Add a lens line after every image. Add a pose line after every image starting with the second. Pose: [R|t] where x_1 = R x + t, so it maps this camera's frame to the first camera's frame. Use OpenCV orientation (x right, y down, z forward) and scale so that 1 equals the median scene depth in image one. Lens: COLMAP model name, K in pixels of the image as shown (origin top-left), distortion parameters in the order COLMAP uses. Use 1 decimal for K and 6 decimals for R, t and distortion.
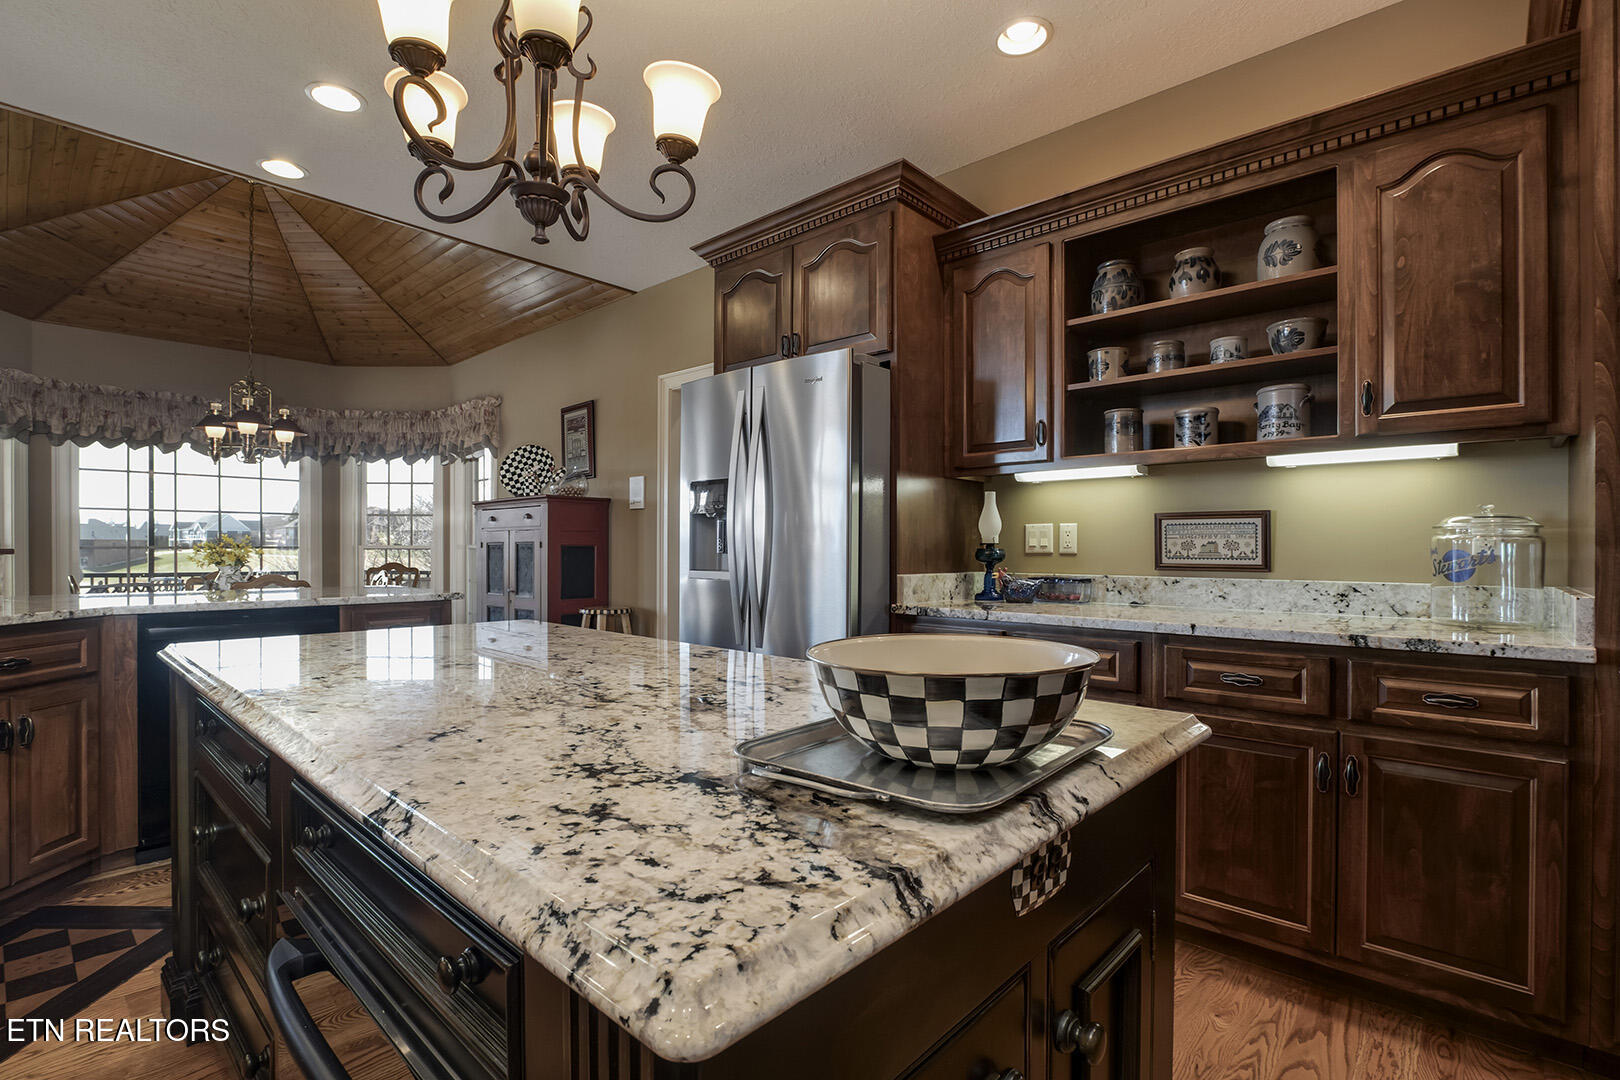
lens RADIAL K [[767.6, 0, 806.1], [0, 767.6, 553.6], [0, 0, 1]] dist [-0.021277, 0.002227]
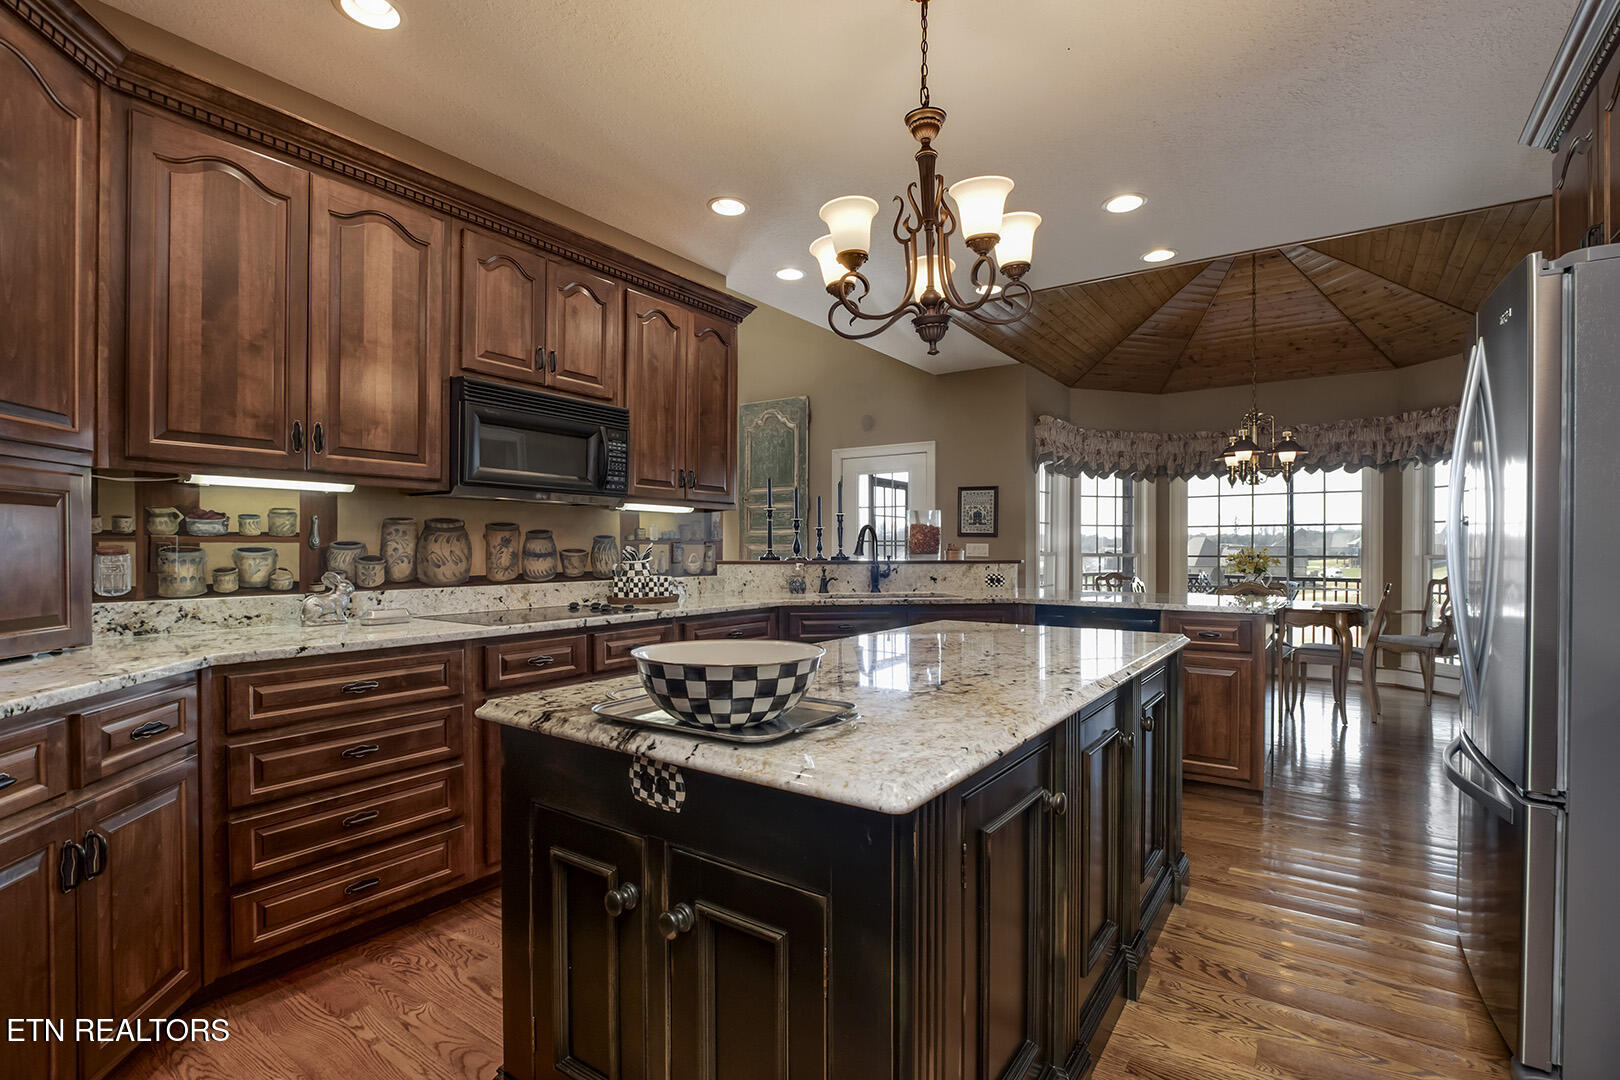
lens RADIAL K [[767.6, 0, 817.5], [0, 767.6, 549.2], [0, 0, 1]] dist [-0.021277, 0.002227]
pose [[0.144446, -0.004403, -0.989503, 0.576083], [-0.005605, 0.999970, -0.005268, -0.020740], [0.989497, 0.006307, 0.144417, 0.328715]]
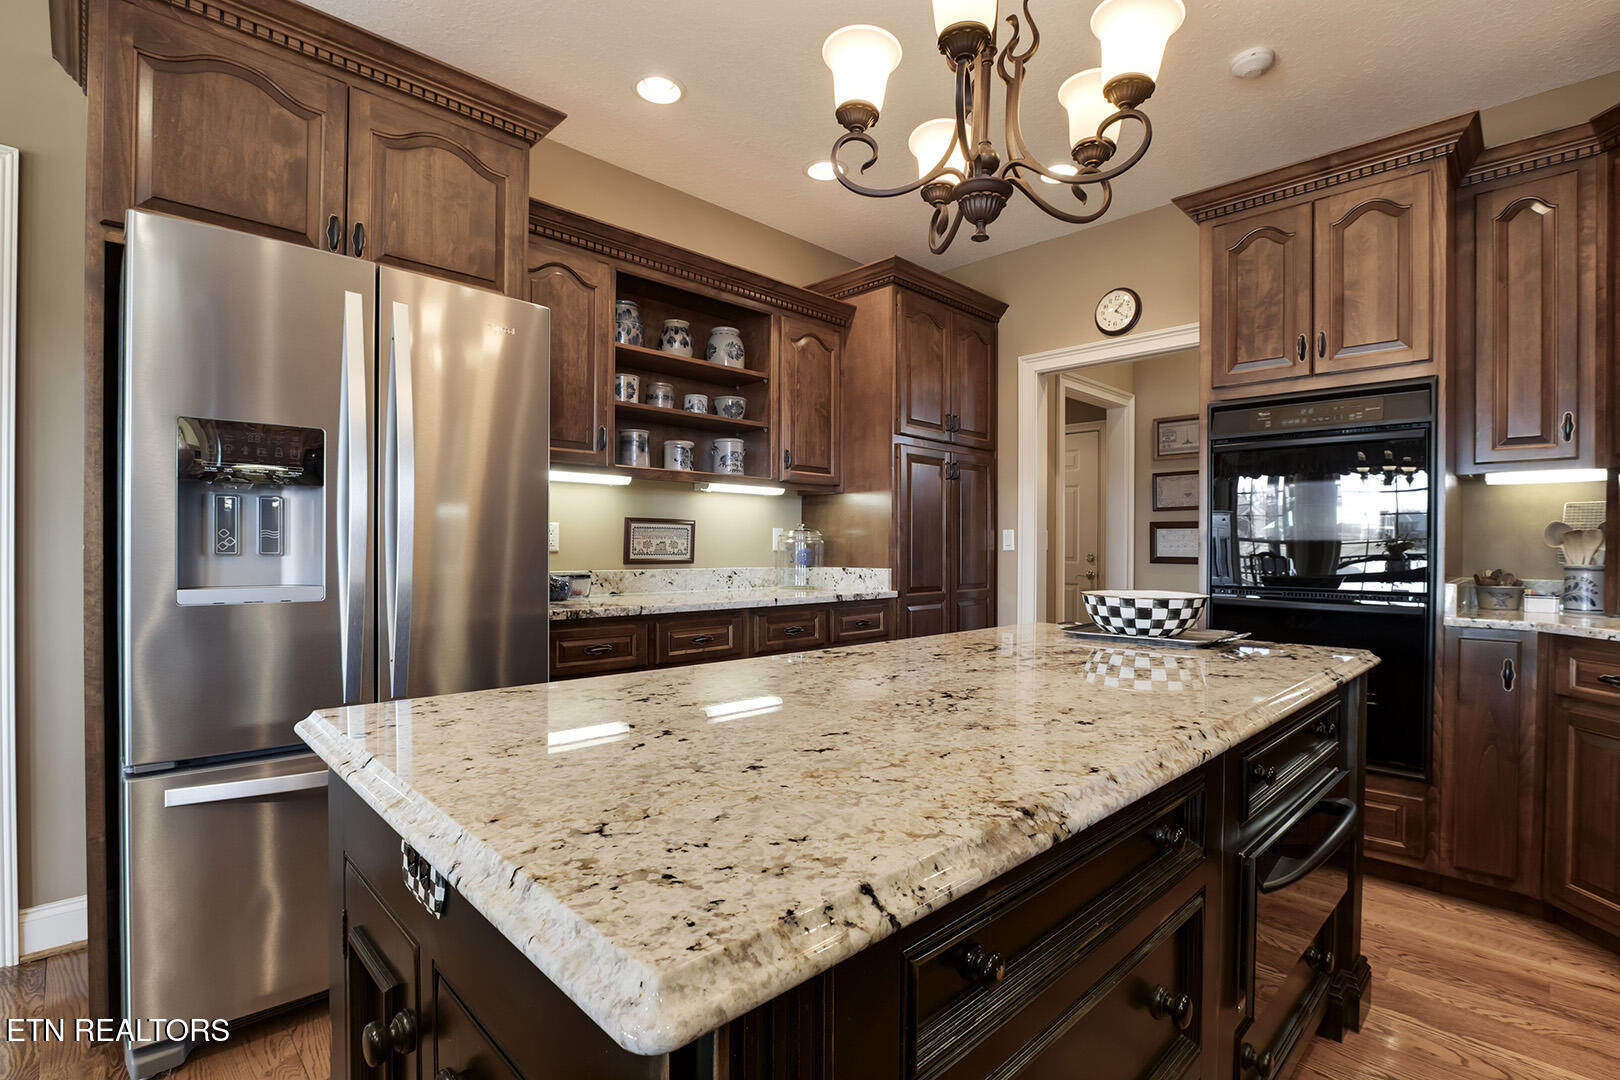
lens RADIAL K [[767.6, 0, 803.7], [0, 767.6, 548.6], [0, 0, 1]] dist [-0.021277, 0.002227]
pose [[0.056726, -0.002284, 0.998387, -0.735289], [-0.000200, 0.999997, 0.002299, -0.006111], [-0.998390, -0.000331, 0.056725, 0.643805]]
